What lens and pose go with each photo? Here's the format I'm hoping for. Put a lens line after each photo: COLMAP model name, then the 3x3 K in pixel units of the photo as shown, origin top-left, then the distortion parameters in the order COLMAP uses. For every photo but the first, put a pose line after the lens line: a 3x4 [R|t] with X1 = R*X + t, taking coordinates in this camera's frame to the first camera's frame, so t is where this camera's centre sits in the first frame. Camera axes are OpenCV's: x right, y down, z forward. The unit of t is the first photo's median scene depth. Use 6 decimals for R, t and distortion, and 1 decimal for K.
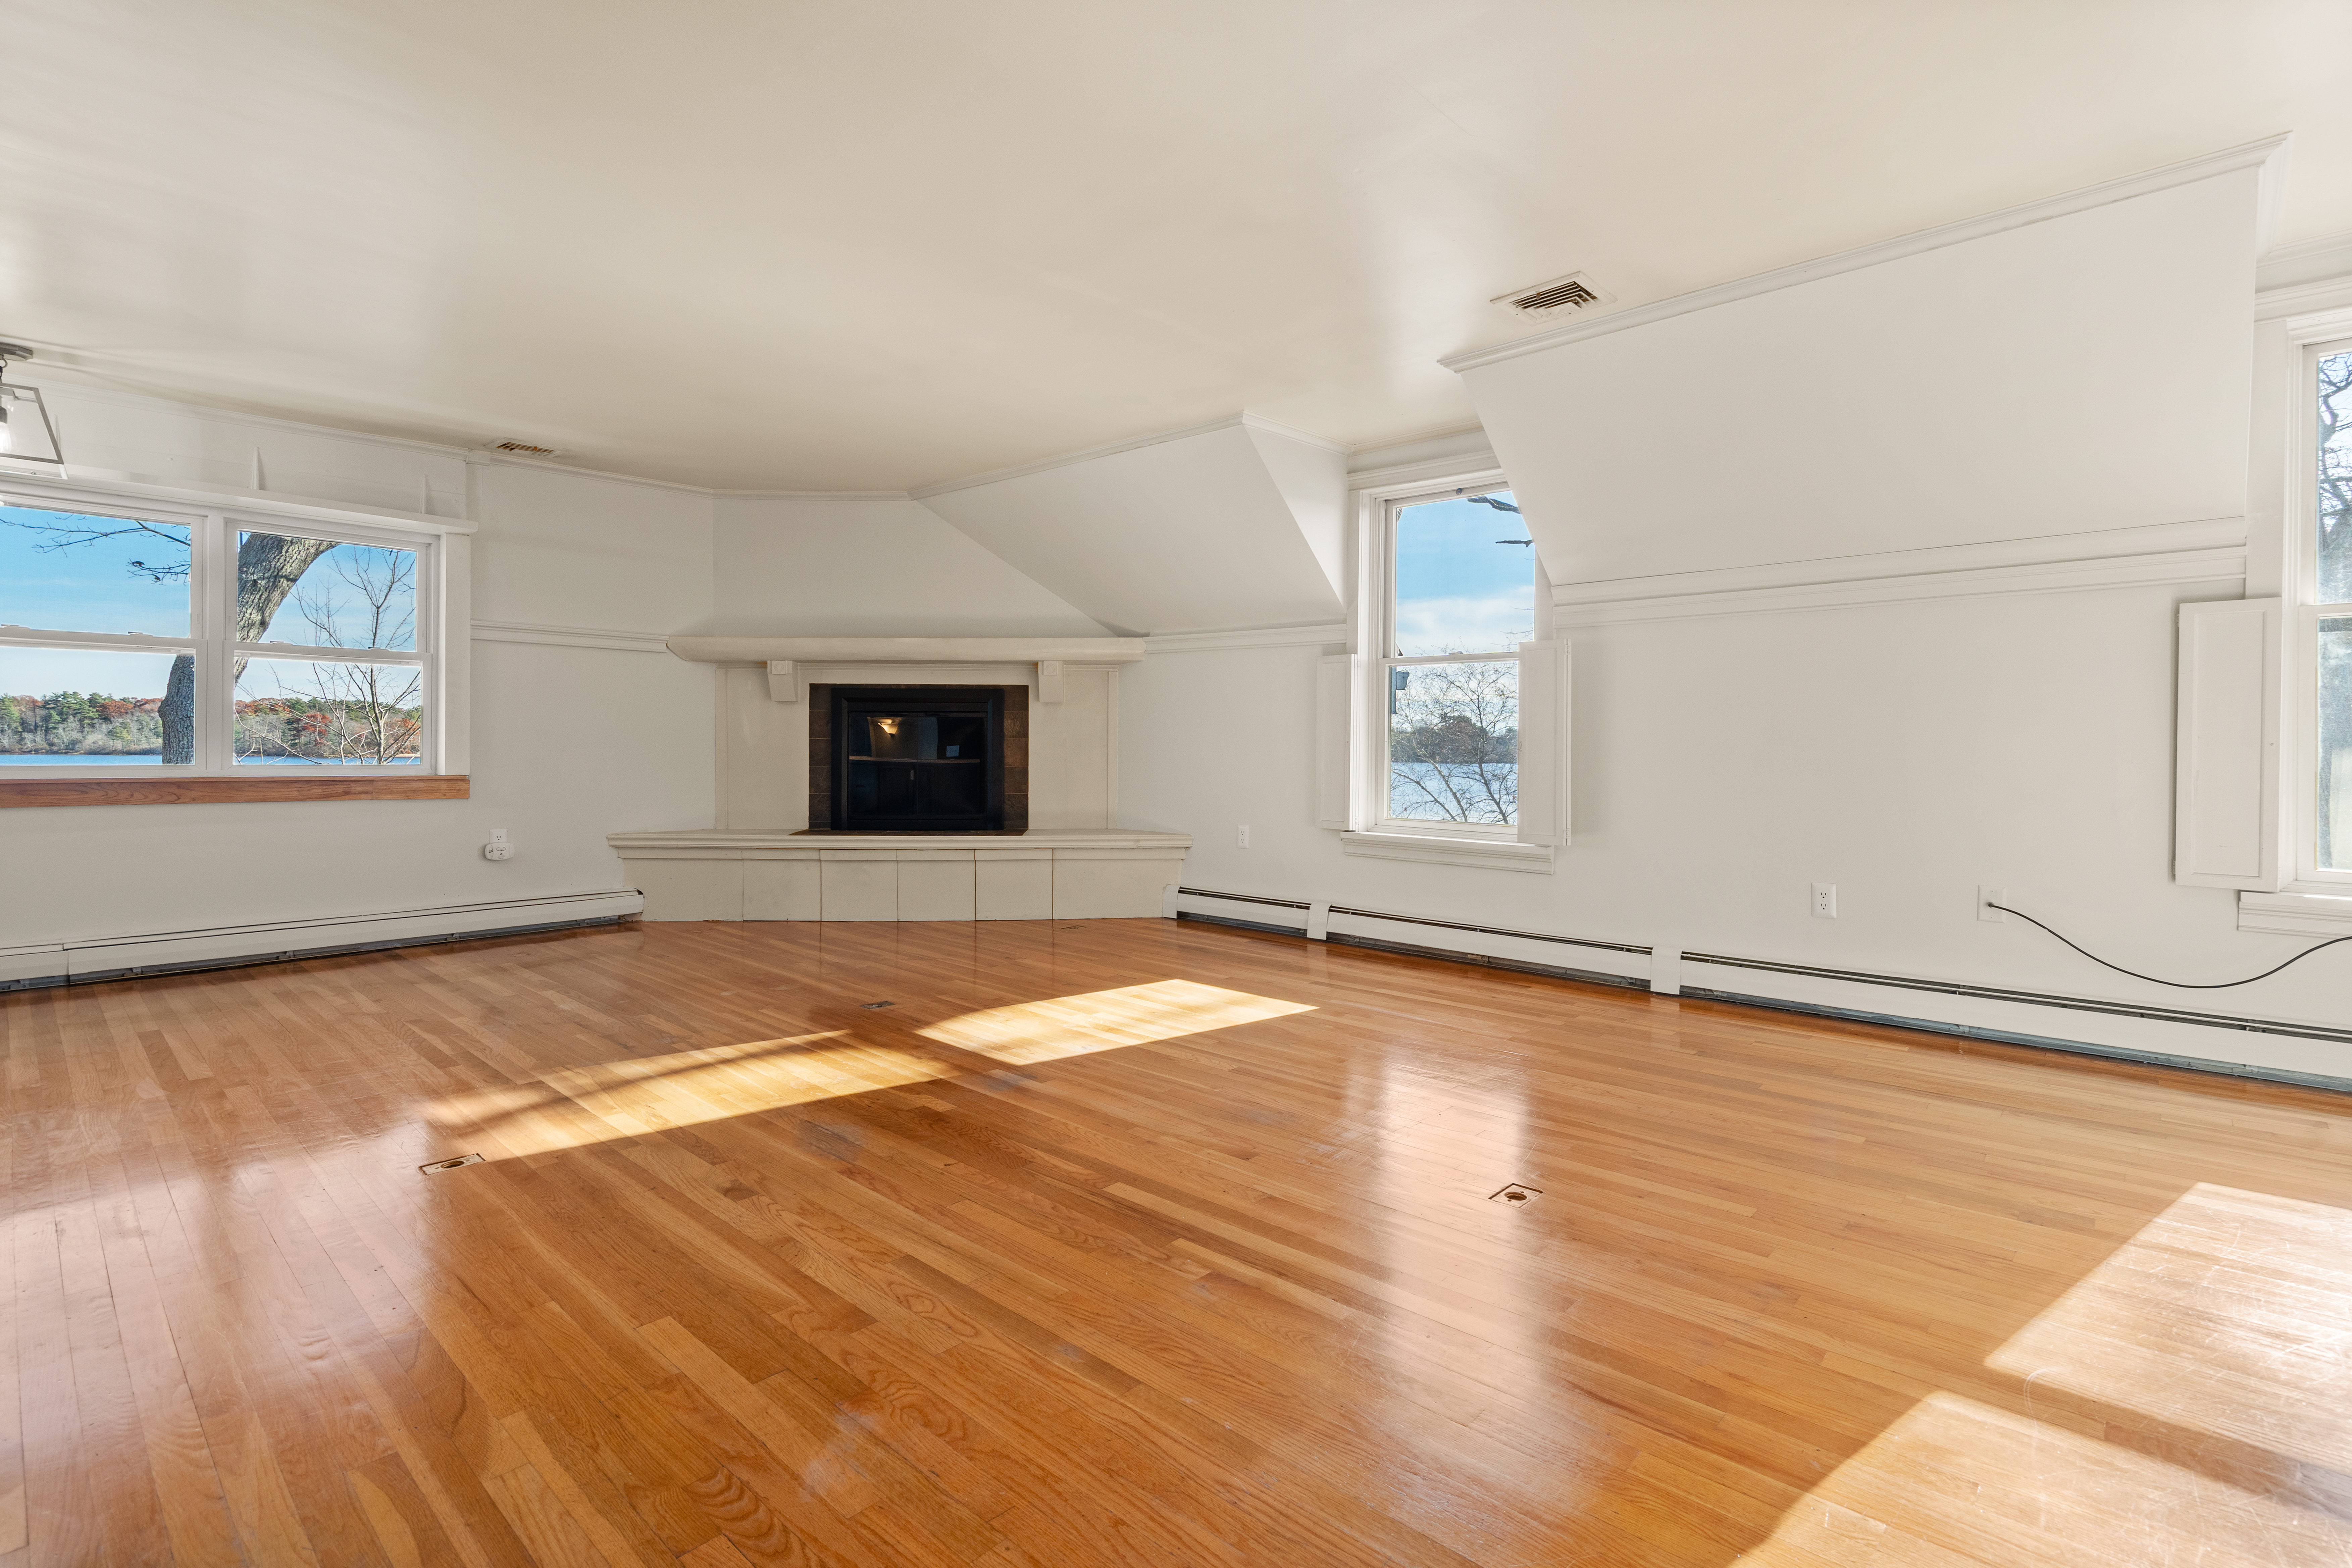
lens RADIAL K [[1073.0, 0, 1175.5], [0, 1073.0, 767.4], [0, 0, 1]] dist [-0.000158, 0.000004]
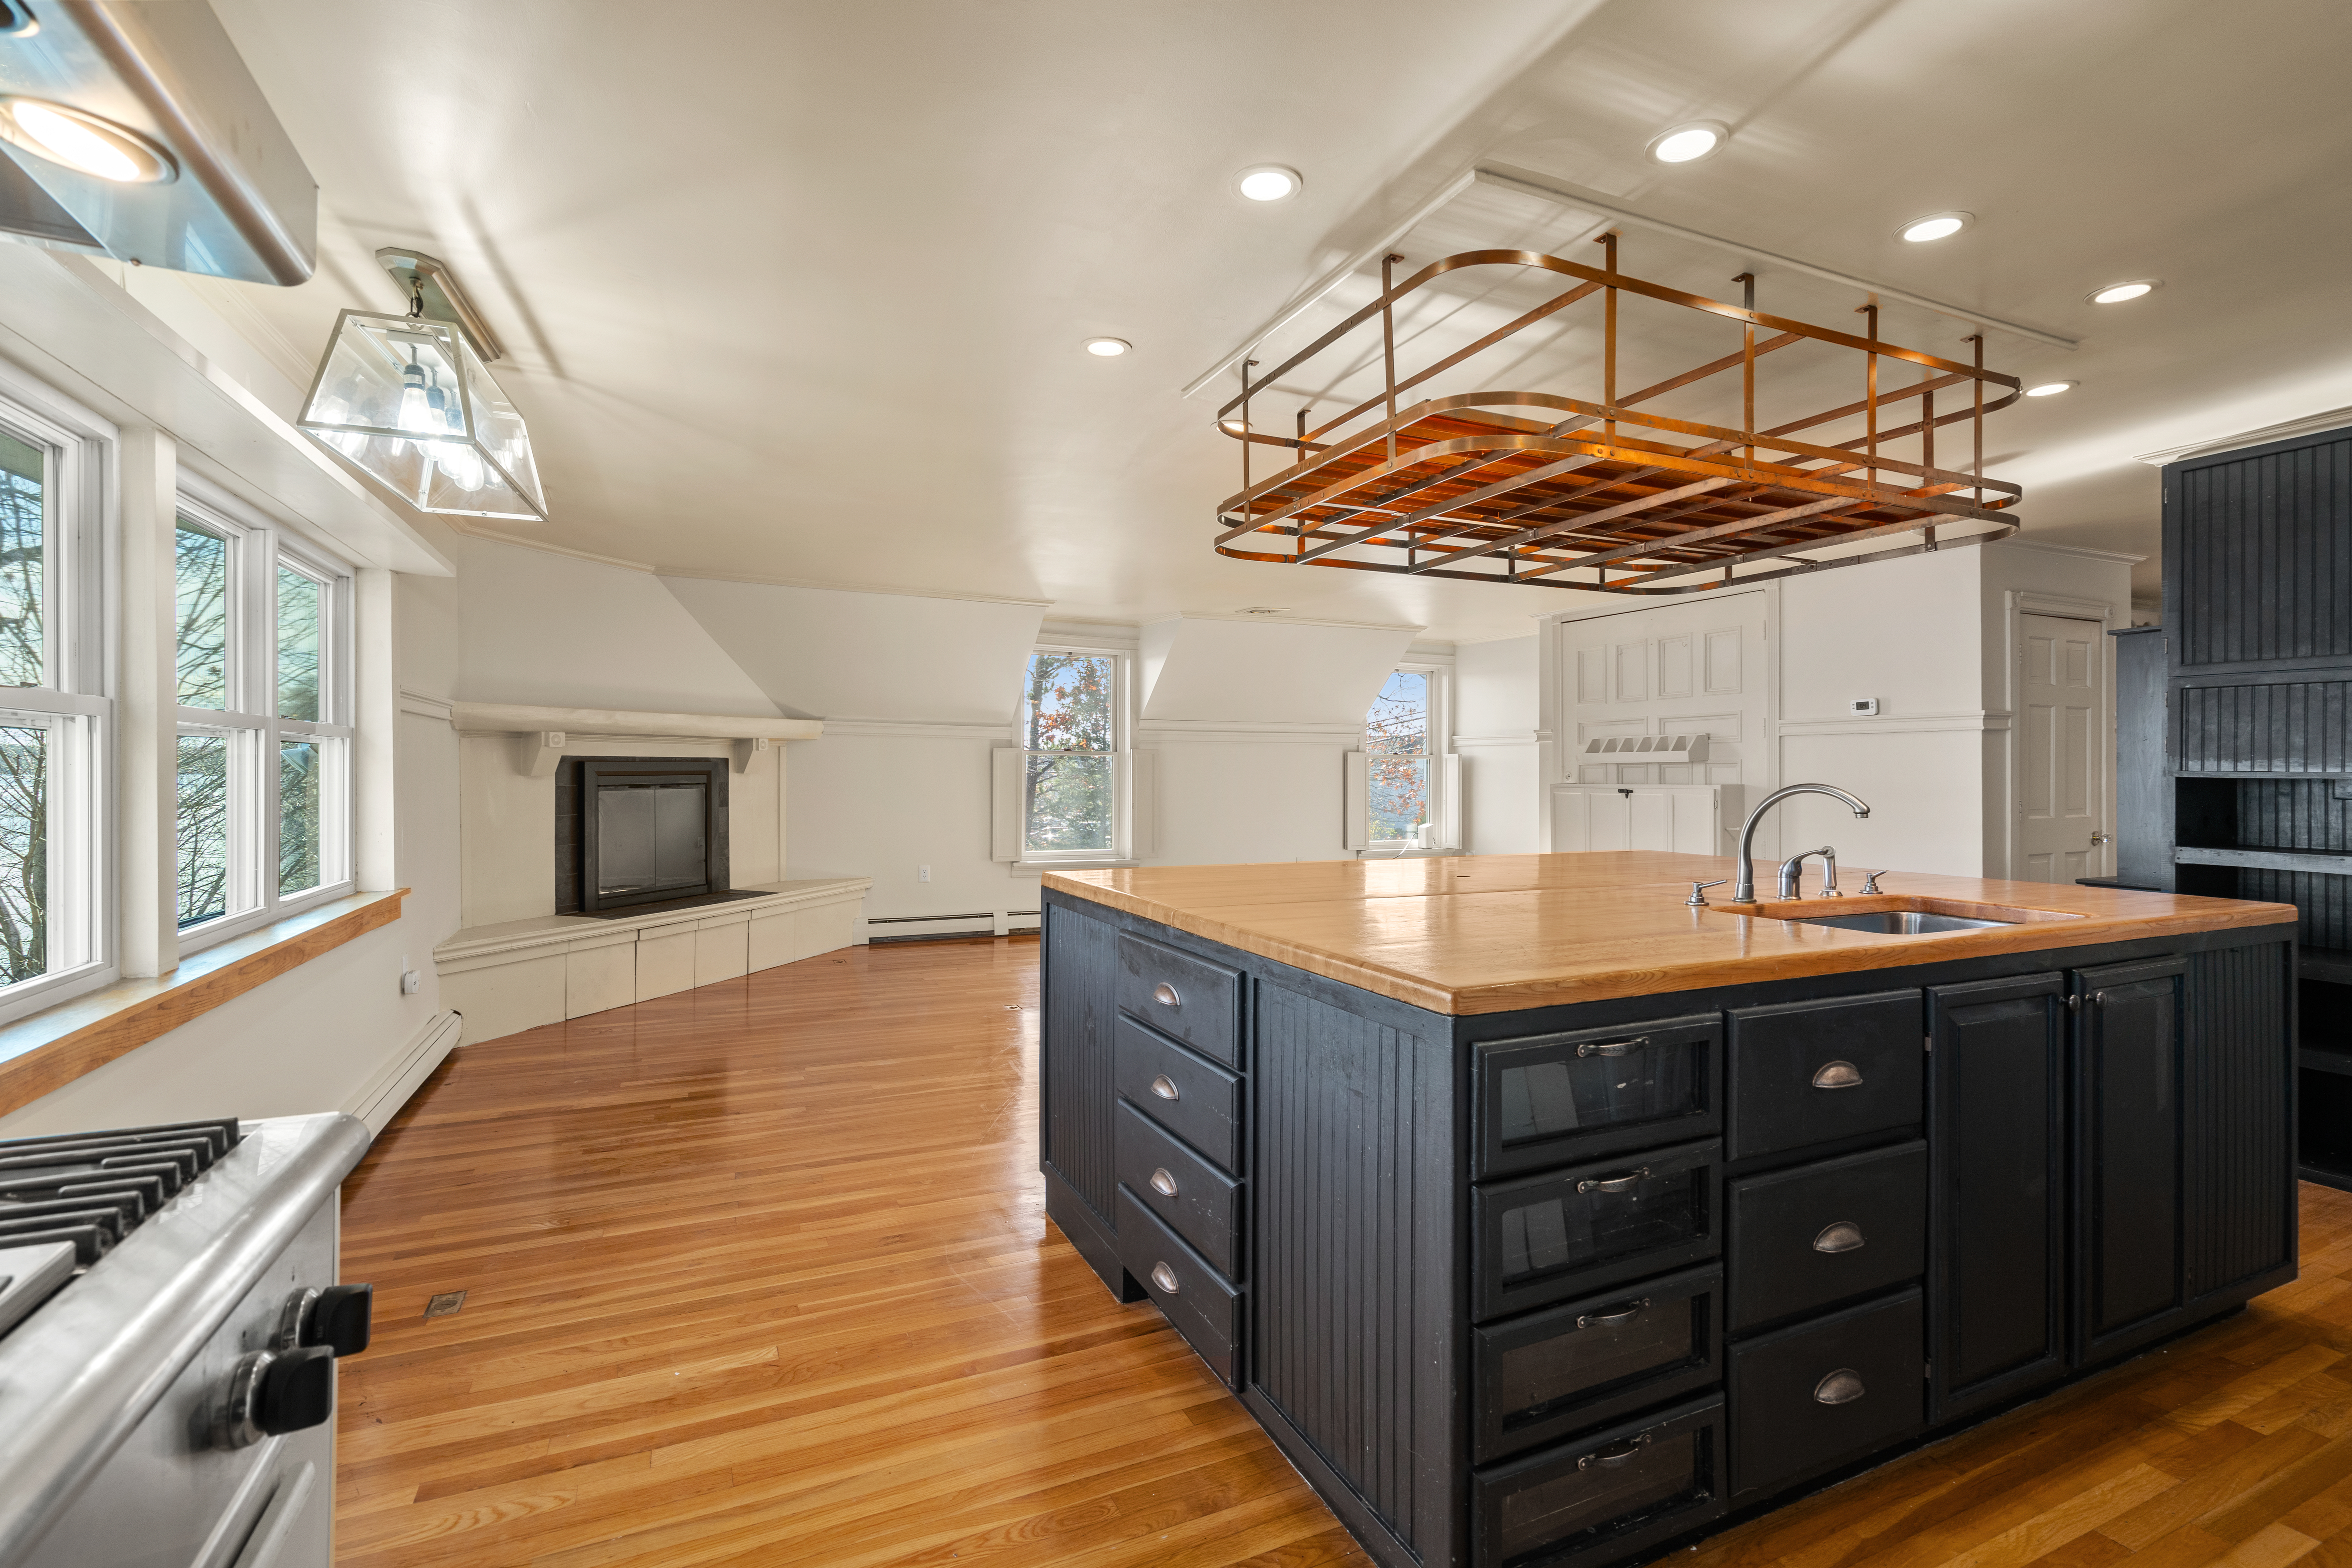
lens RADIAL K [[1072.9, 0, 1176.4], [0, 1072.9, 777.0], [0, 0, 1]] dist [-0.000158, 0.000004]
pose [[0.396698, -0.010657, 0.917887, -0.983431], [0.020197, 0.999792, 0.002879, -0.052983], [-0.917727, 0.017397, 0.396830, 0.147199]]
